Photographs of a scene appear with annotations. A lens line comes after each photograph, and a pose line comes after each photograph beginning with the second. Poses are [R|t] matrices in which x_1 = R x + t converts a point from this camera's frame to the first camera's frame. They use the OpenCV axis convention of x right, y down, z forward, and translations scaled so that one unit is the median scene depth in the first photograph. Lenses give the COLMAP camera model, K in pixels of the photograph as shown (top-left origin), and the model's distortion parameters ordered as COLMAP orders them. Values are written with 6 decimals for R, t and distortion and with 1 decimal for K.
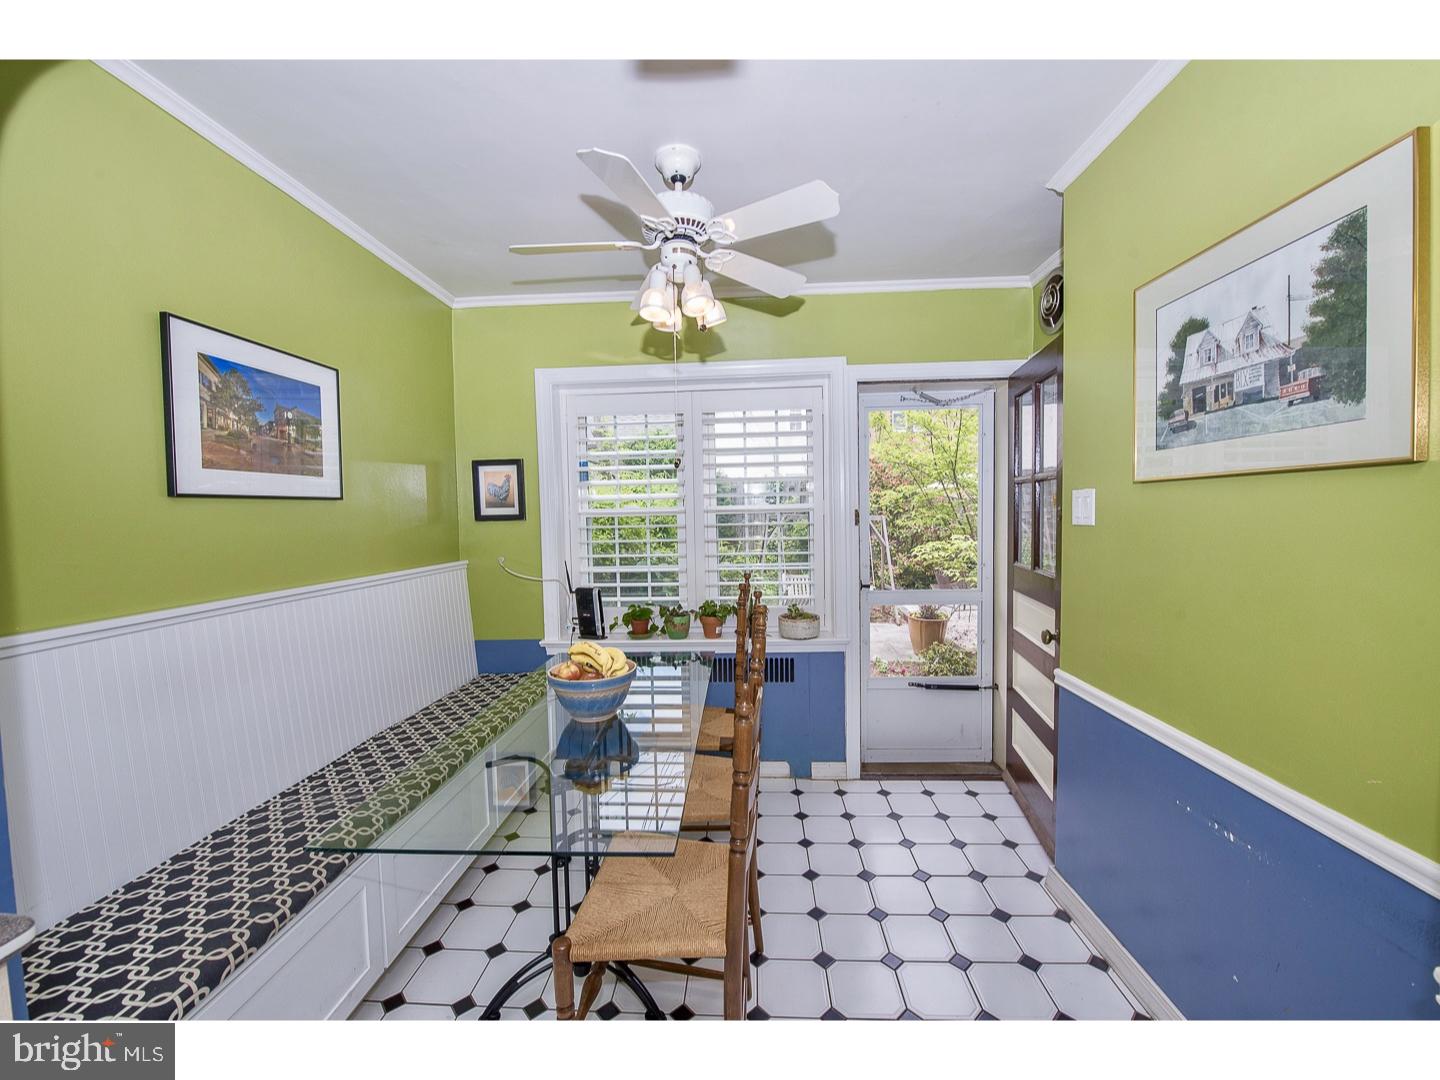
lens RADIAL K [[571.3, 0, 718.0], [0, 571.3, 537.1], [0, 0, 1]] dist [-0.020995, -0.000118]
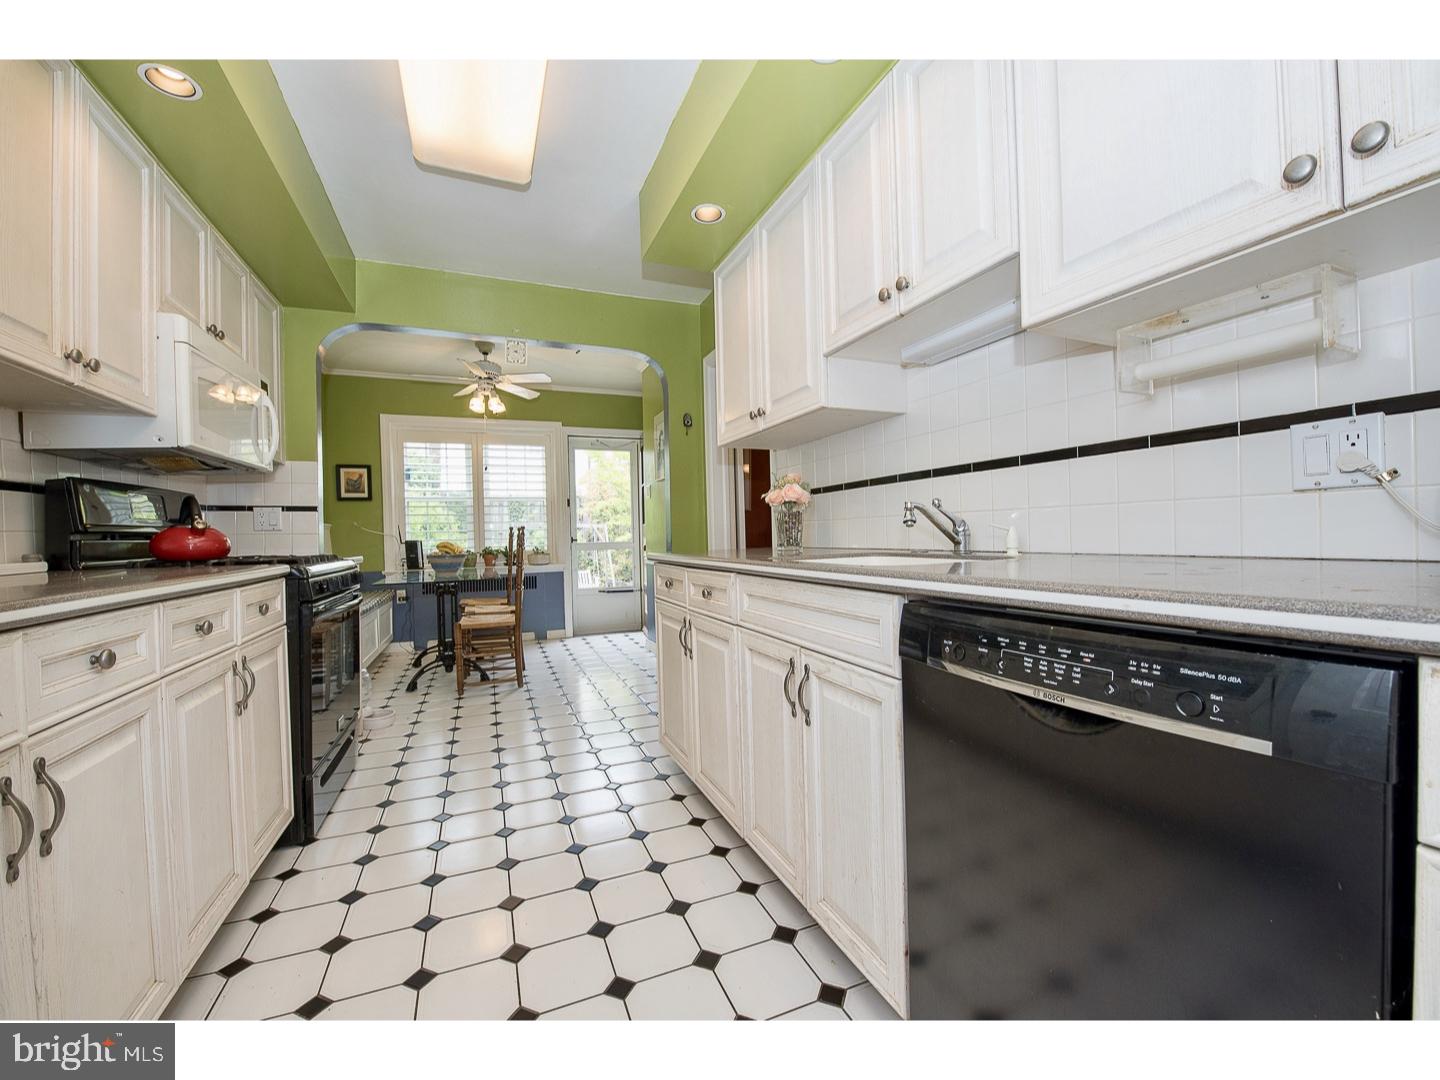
lens RADIAL K [[571.3, 0, 719.0], [0, 571.3, 540.9], [0, 0, 1]] dist [-0.020995, -0.000118]
pose [[0.902669, -0.007552, 0.430269, -0.132328], [0.026364, 0.998938, -0.037777, 0.182129], [-0.429527, 0.045443, 0.901910, -0.970090]]
